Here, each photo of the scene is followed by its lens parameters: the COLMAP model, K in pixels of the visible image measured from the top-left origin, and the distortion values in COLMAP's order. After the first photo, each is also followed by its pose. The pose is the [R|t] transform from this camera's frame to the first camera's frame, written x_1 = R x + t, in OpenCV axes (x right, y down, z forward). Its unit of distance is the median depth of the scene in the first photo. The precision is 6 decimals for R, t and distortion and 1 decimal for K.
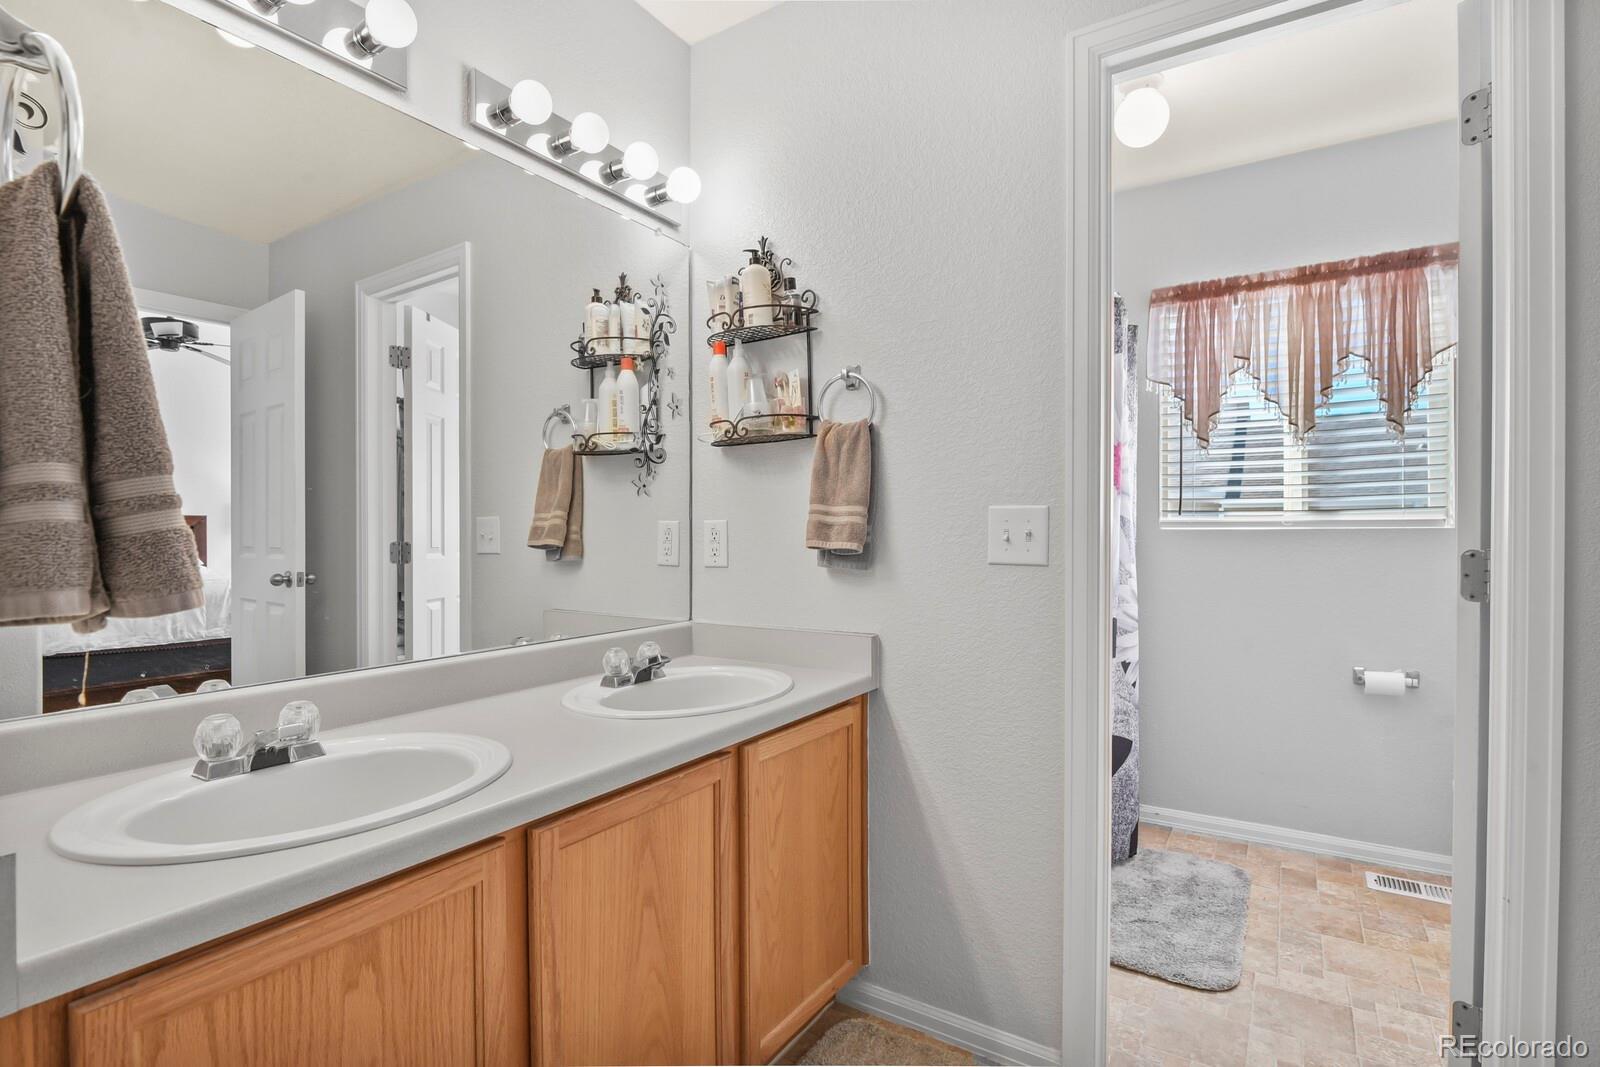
lens RADIAL K [[785.3, 0, 800.0], [0, 785.3, 533.5], [0, 0, 1]] dist [-0.004705, -0.001564]
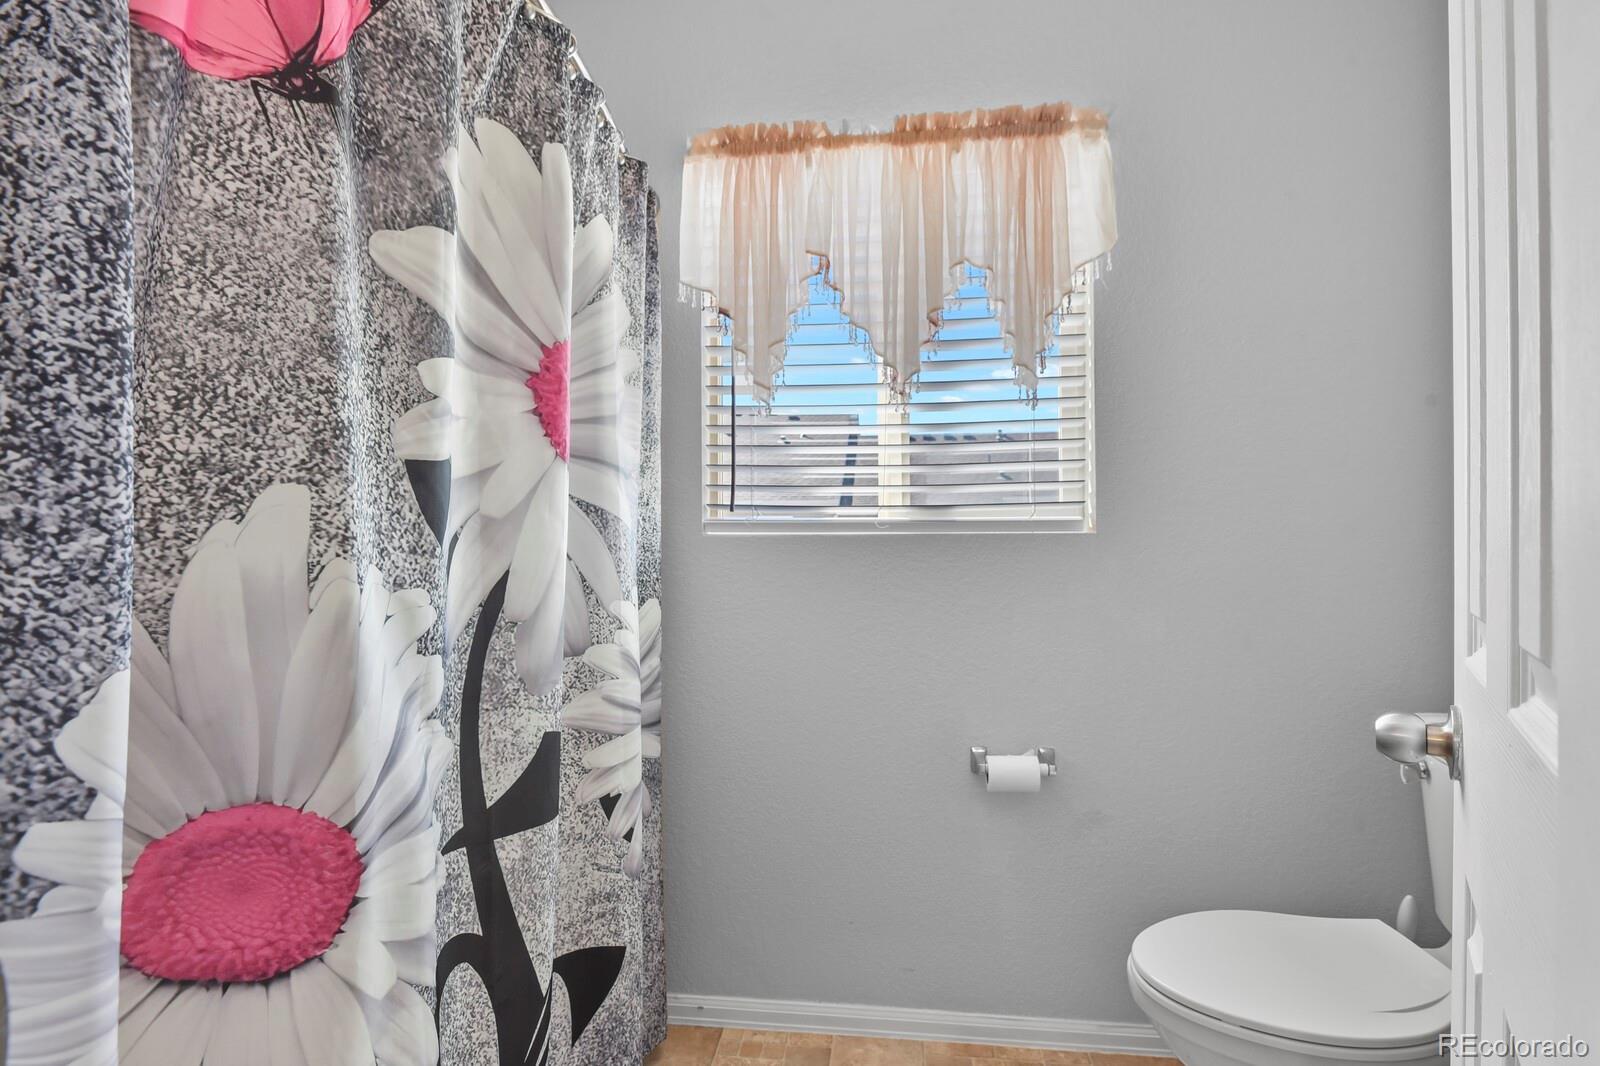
lens RADIAL K [[785.3, 0, 800.0], [0, 785.3, 533.0], [0, 0, 1]] dist [-0.004705, -0.001564]
pose [[0.902489, 0.001274, 0.430711, 0.301751], [0.003592, 0.999939, -0.010484, -0.000887], [-0.430698, 0.011009, 0.902429, 0.477351]]
